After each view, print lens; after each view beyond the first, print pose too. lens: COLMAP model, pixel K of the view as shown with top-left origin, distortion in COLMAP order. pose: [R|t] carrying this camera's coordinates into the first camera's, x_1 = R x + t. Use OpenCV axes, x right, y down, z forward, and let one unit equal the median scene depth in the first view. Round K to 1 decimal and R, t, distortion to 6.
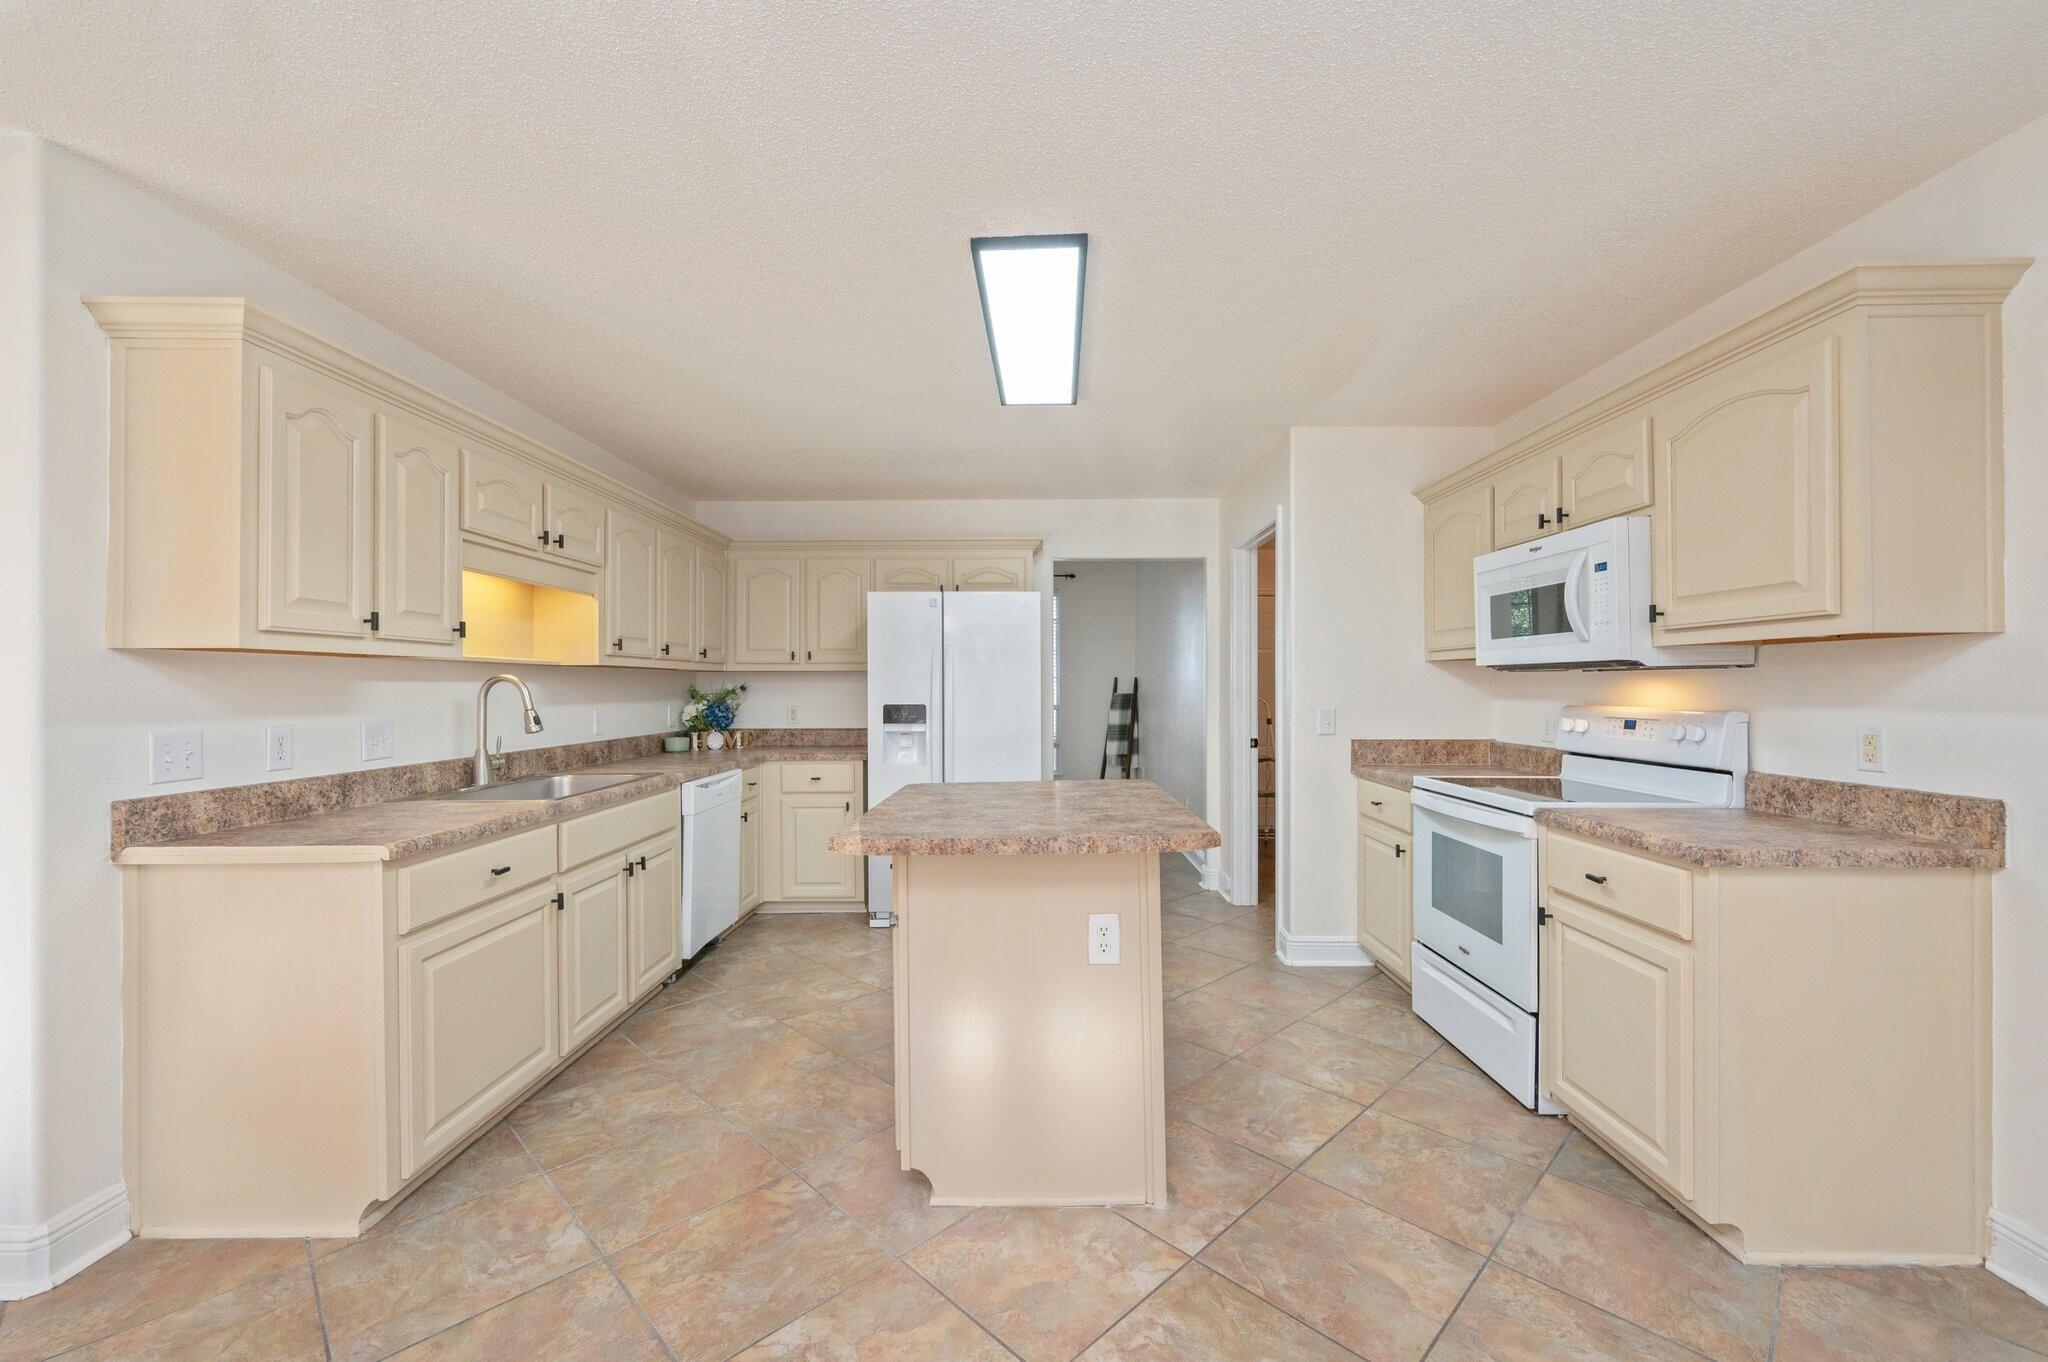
lens RADIAL K [[824.4, 0, 1025.2], [0, 824.4, 683.7], [0, 0, 1]] dist [0.005313, -0.000055]
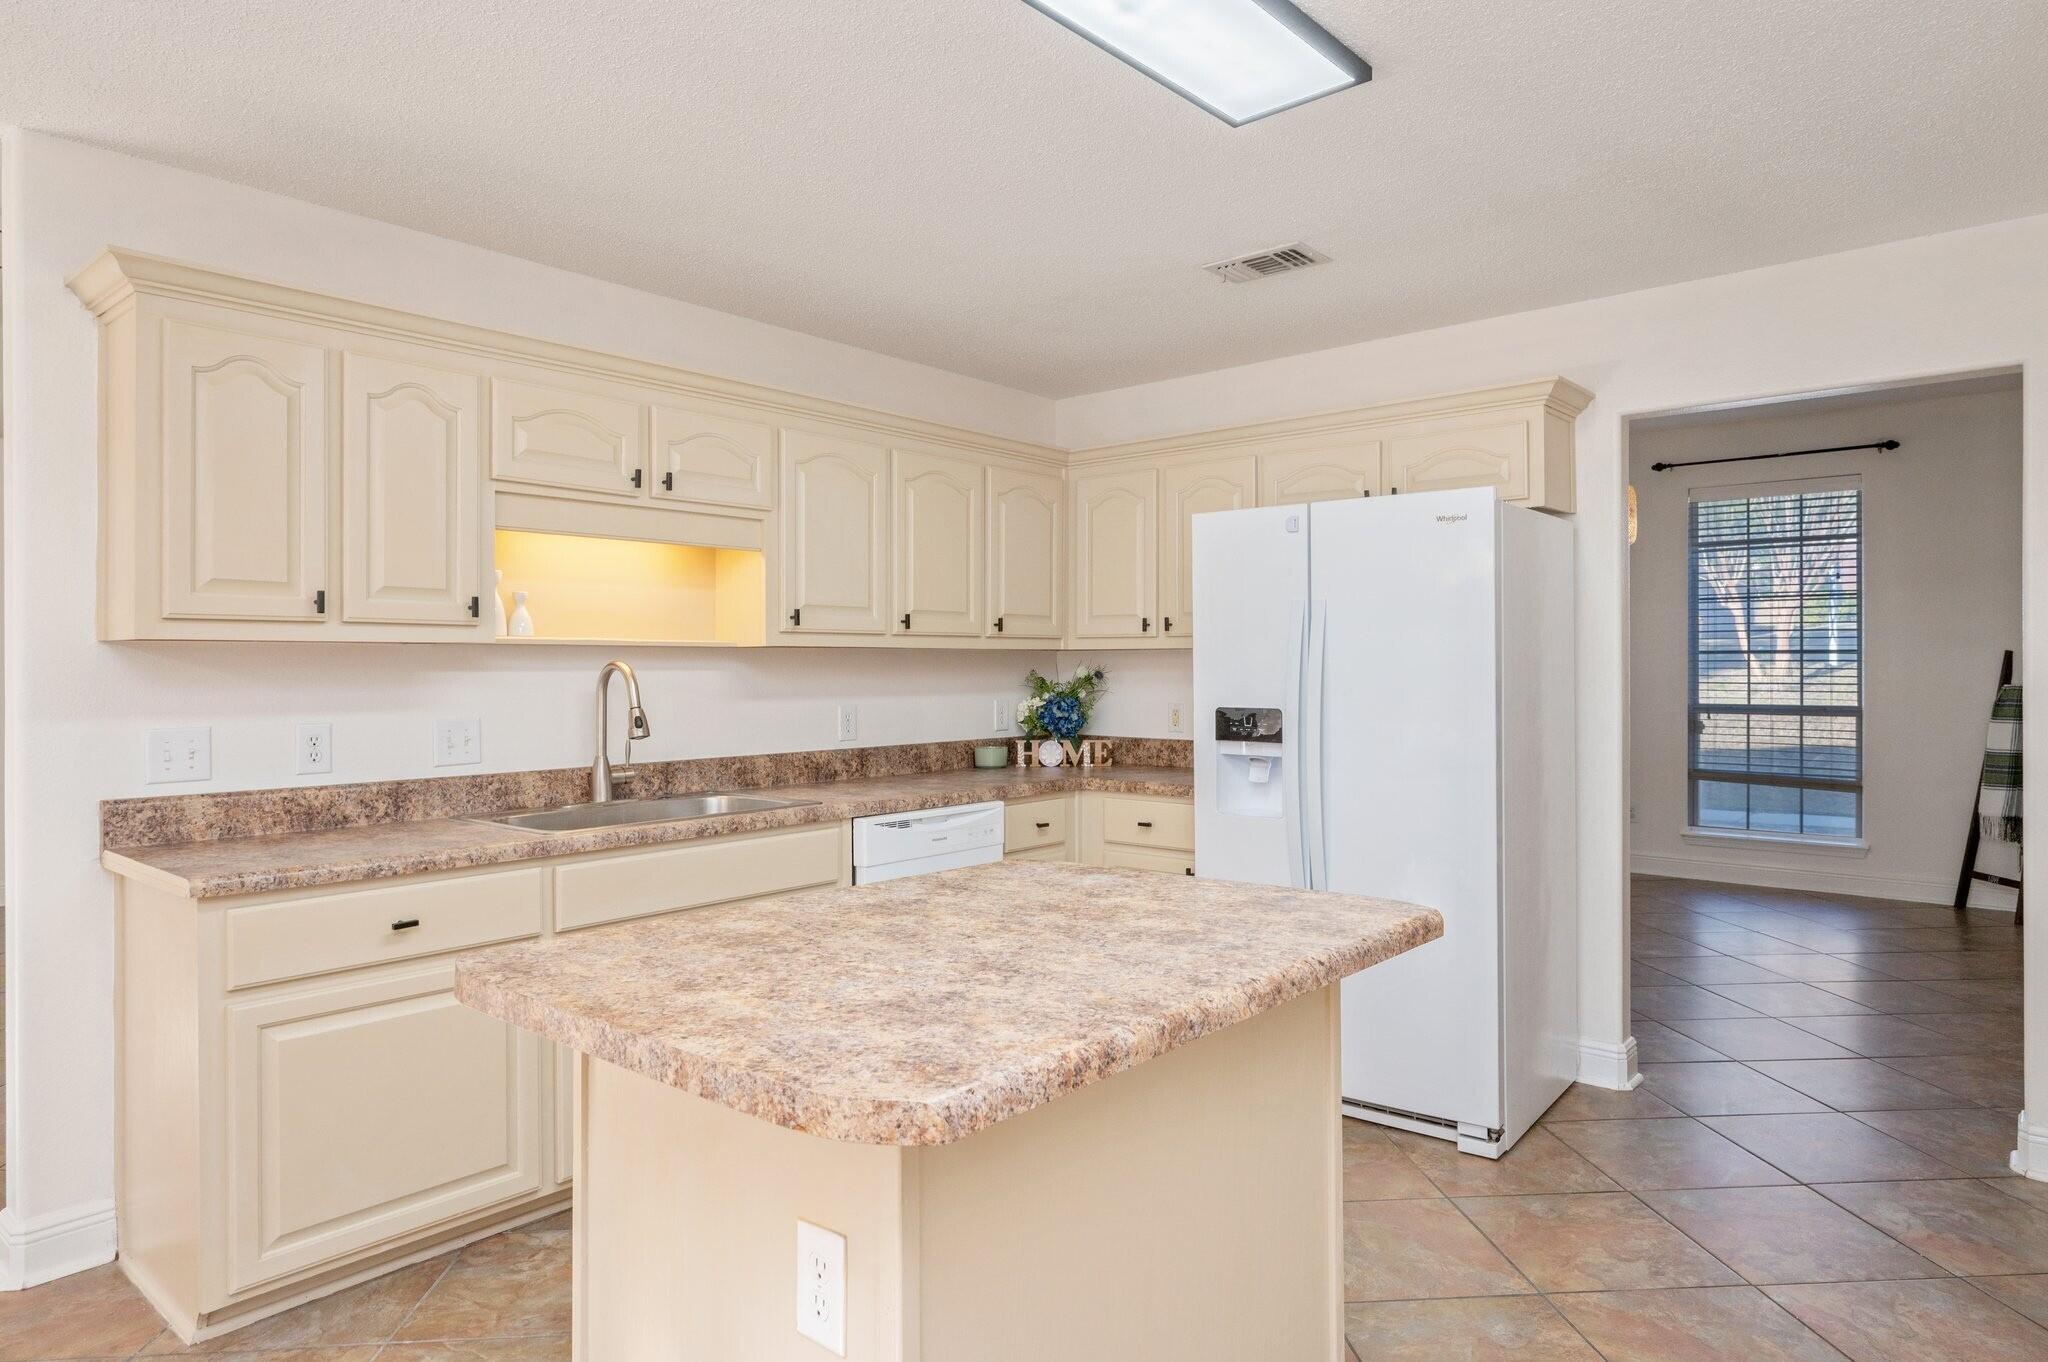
lens RADIAL K [[1194.7, 0, 1024.1], [0, 1194.7, 667.2], [0, 0, 1]] dist [-0.001233, 0.005032]
pose [[0.765407, 0.000889, -0.643546, 0.309982], [0.002693, 0.999986, 0.004583, -0.008037], [0.643541, -0.005241, 0.765394, 0.320669]]
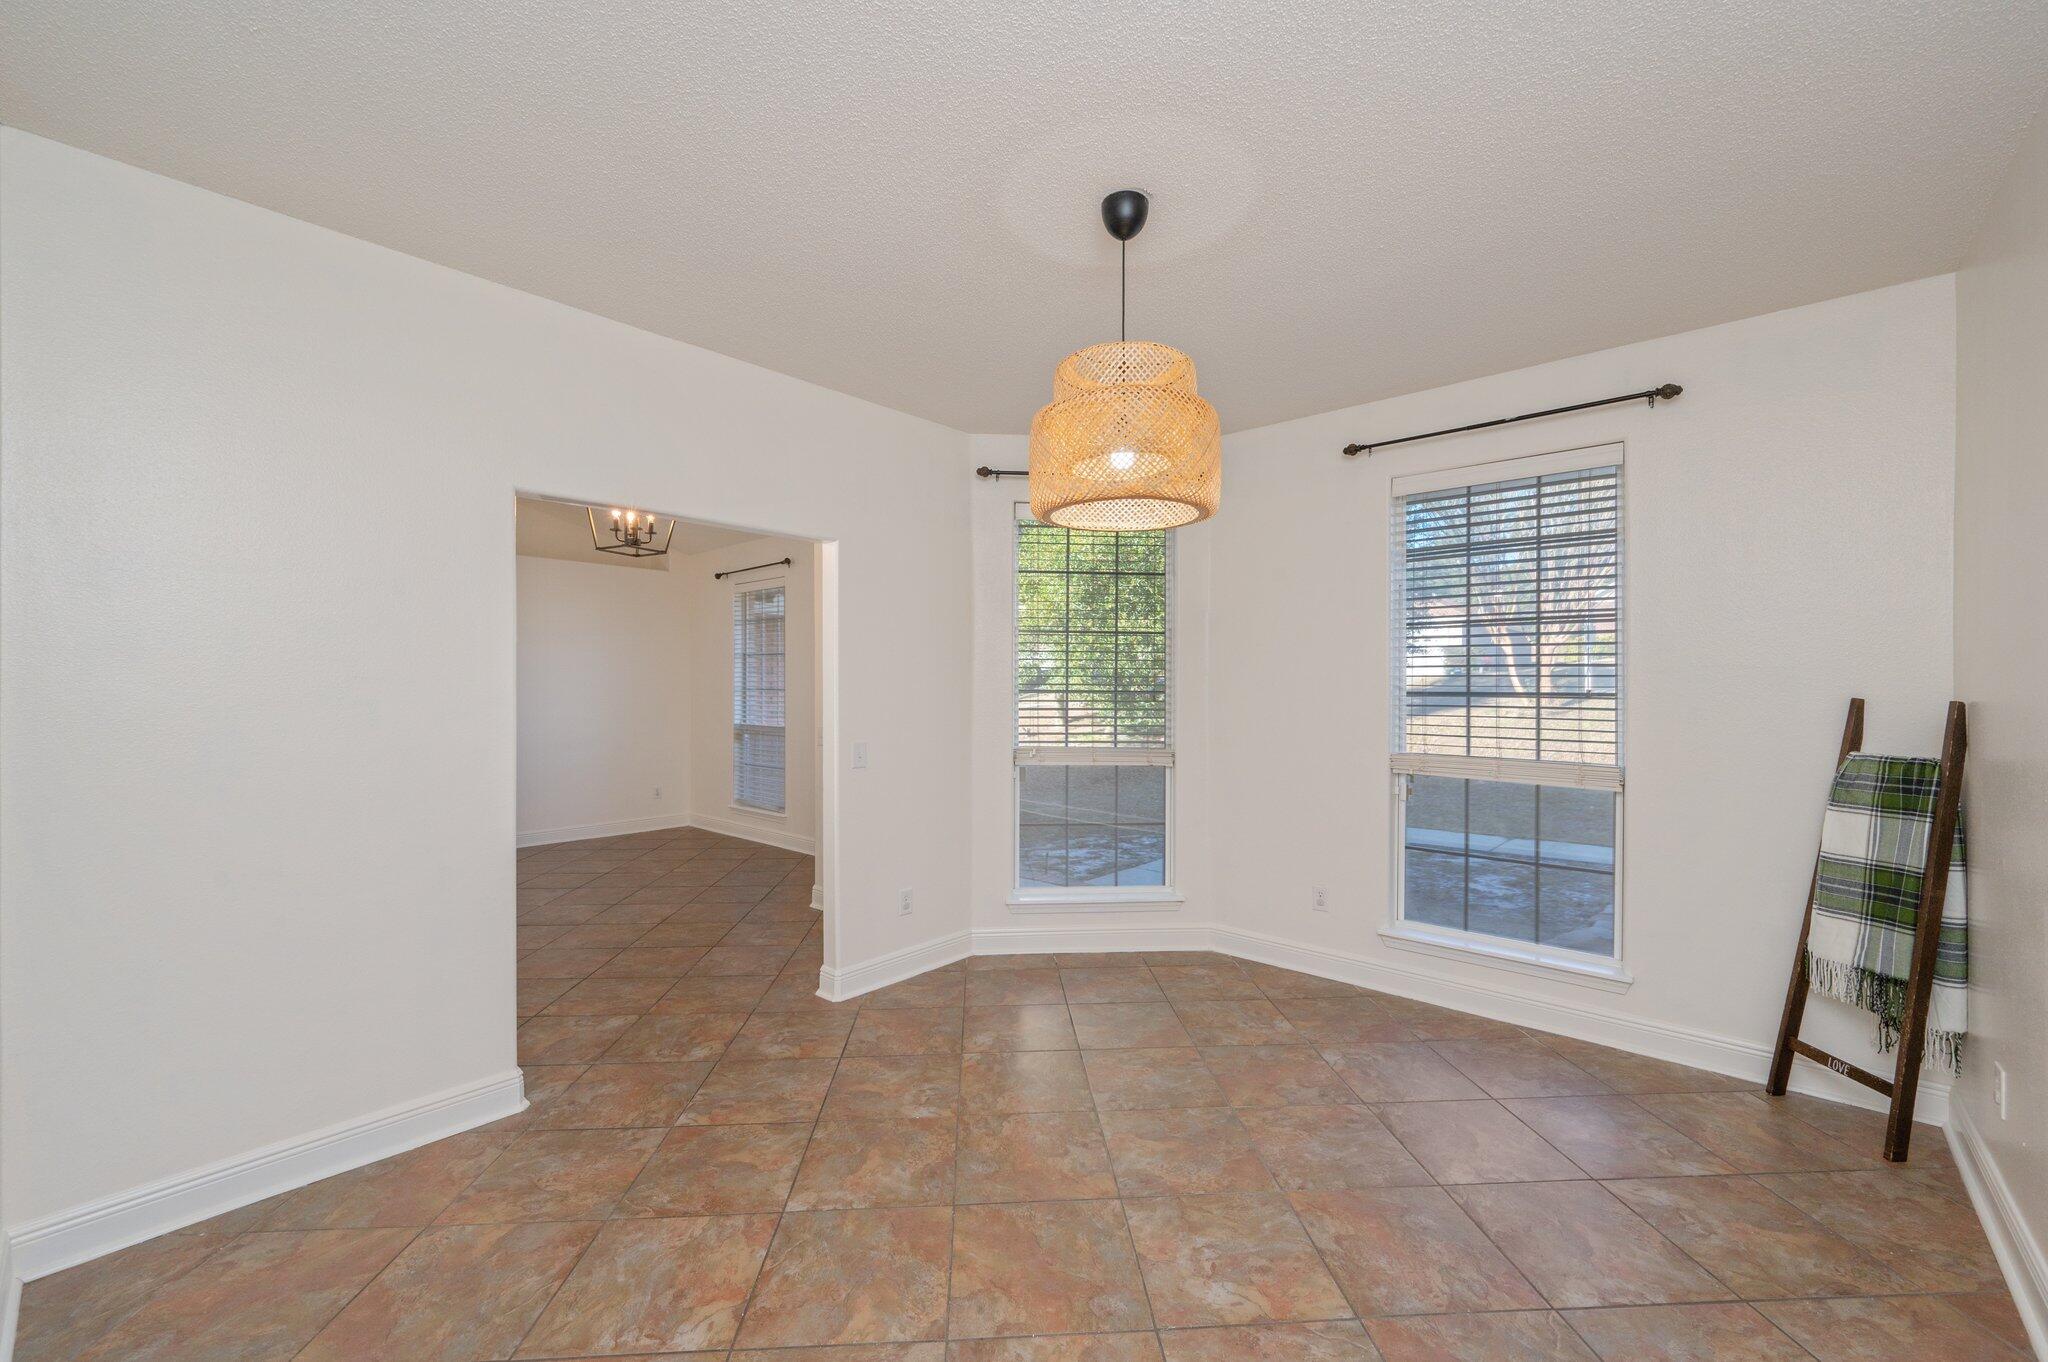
lens RADIAL K [[823.6, 0, 1024.3], [0, 823.6, 687.4], [0, 0, 1]] dist [0.001749, -0.000644]
pose [[0.755413, 0.001406, -0.655248, 0.203111], [-0.001728, 0.999998, 0.000154, -0.029918], [0.655247, 0.001016, 0.755414, 1.501531]]
